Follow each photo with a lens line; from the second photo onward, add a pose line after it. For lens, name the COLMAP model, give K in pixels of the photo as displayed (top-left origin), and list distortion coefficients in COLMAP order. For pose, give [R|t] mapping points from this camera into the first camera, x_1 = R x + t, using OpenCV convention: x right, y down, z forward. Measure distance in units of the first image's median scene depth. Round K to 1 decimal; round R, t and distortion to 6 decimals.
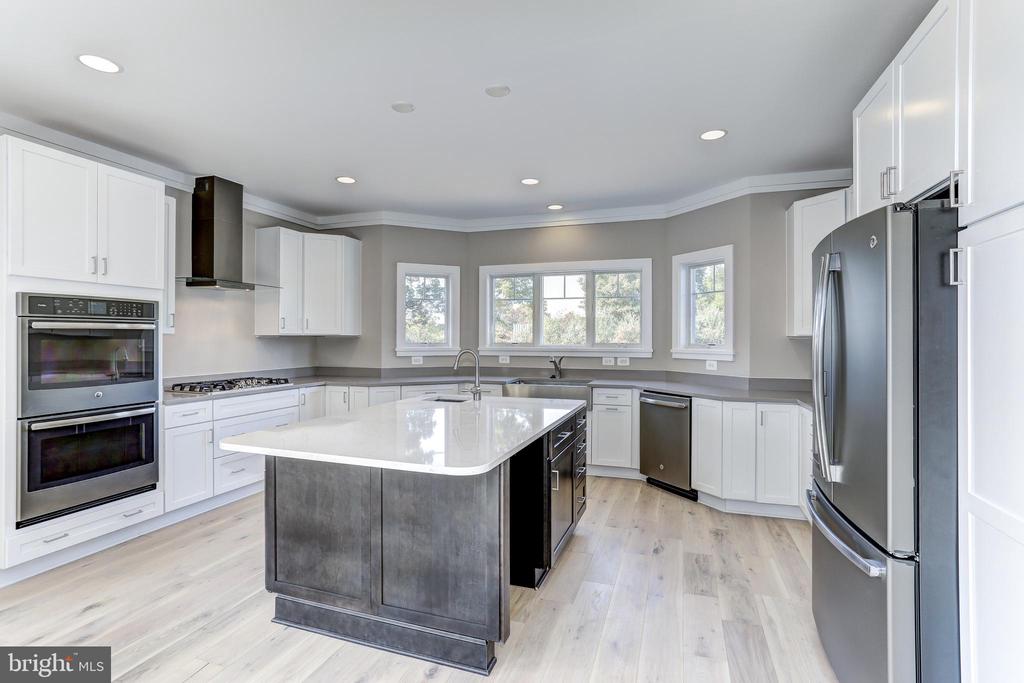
lens RADIAL K [[496.7, 0, 509.8], [0, 496.7, 338.1], [0, 0, 1]] dist [-0.056397, 0.036994]
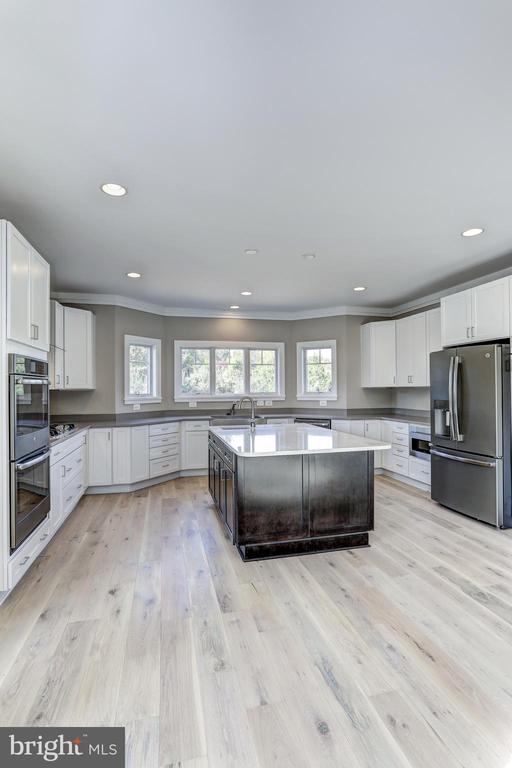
lens RADIAL K [[372.5, 0, 254.1], [0, 372.5, 383.6], [0, 0, 1]] dist [-0.056397, 0.036994]
pose [[0.839772, -0.000799, 0.542939, -0.549584], [0.009867, 0.999856, -0.013790, -0.002437], [-0.542850, 0.016938, 0.839659, -0.036558]]
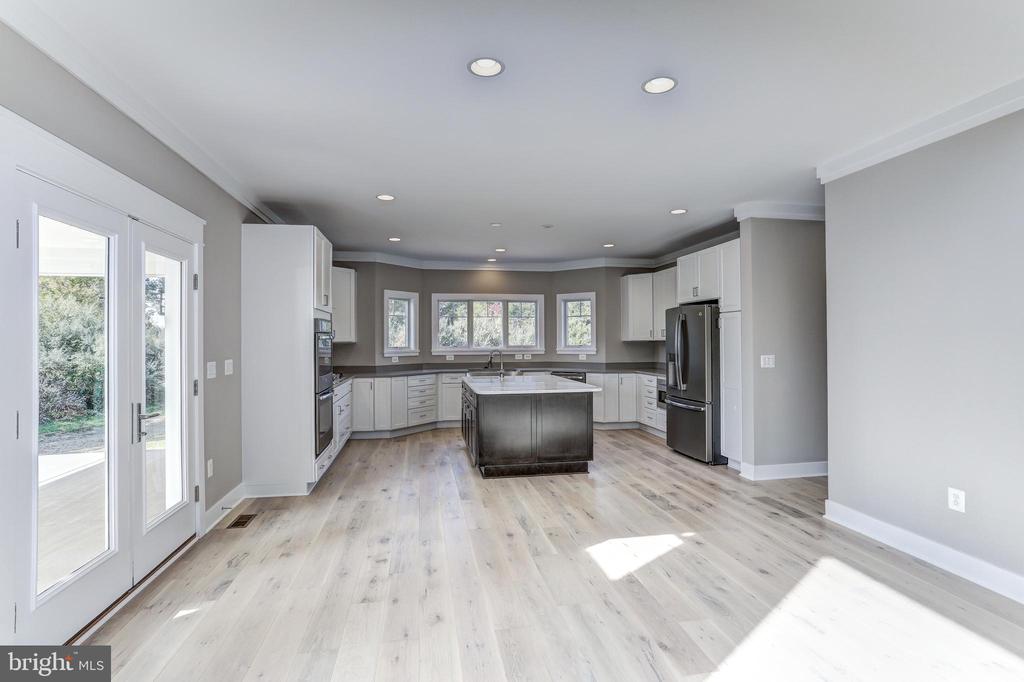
lens RADIAL K [[496.7, 0, 509.8], [0, 496.7, 337.6], [0, 0, 1]] dist [-0.056397, 0.036994]
pose [[0.871365, -0.003441, 0.490623, -0.693479], [0.007545, 0.999951, -0.006386, -0.006435], [-0.490577, 0.009267, 0.871348, -0.444863]]
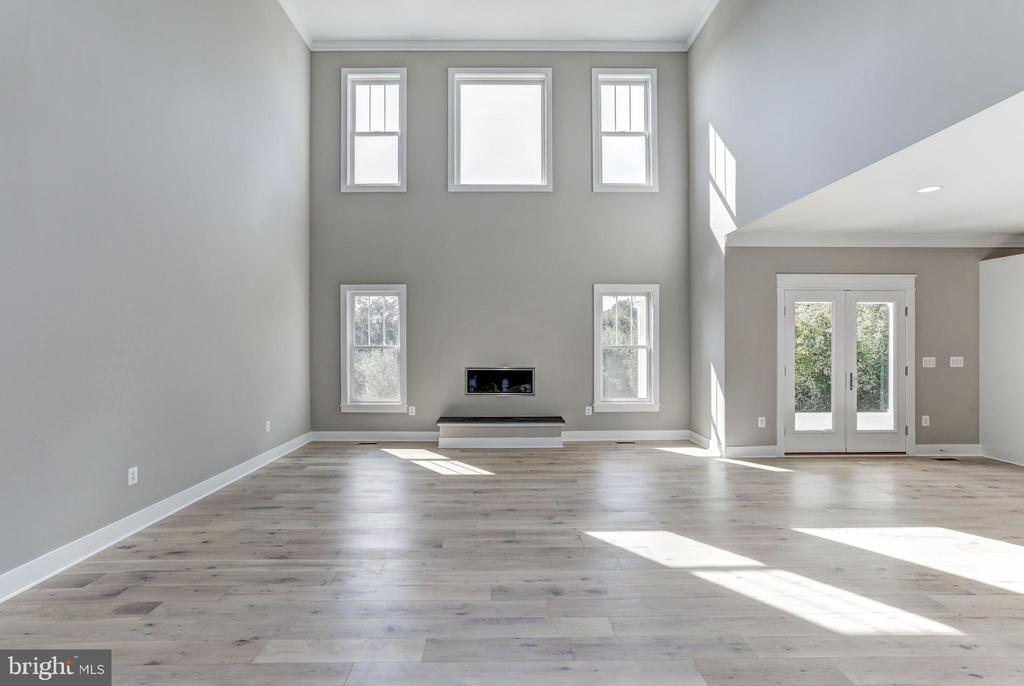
lens RADIAL K [[499.0, 0, 510.3], [0, 499.0, 346.9], [0, 0, 1]] dist [-0.055484, 0.037323]
pose [[0.337920, 0.002480, -0.941172, 0.100797], [0.000987, 0.999995, 0.002989, -0.008478], [0.941174, -0.001939, 0.337916, -0.994739]]
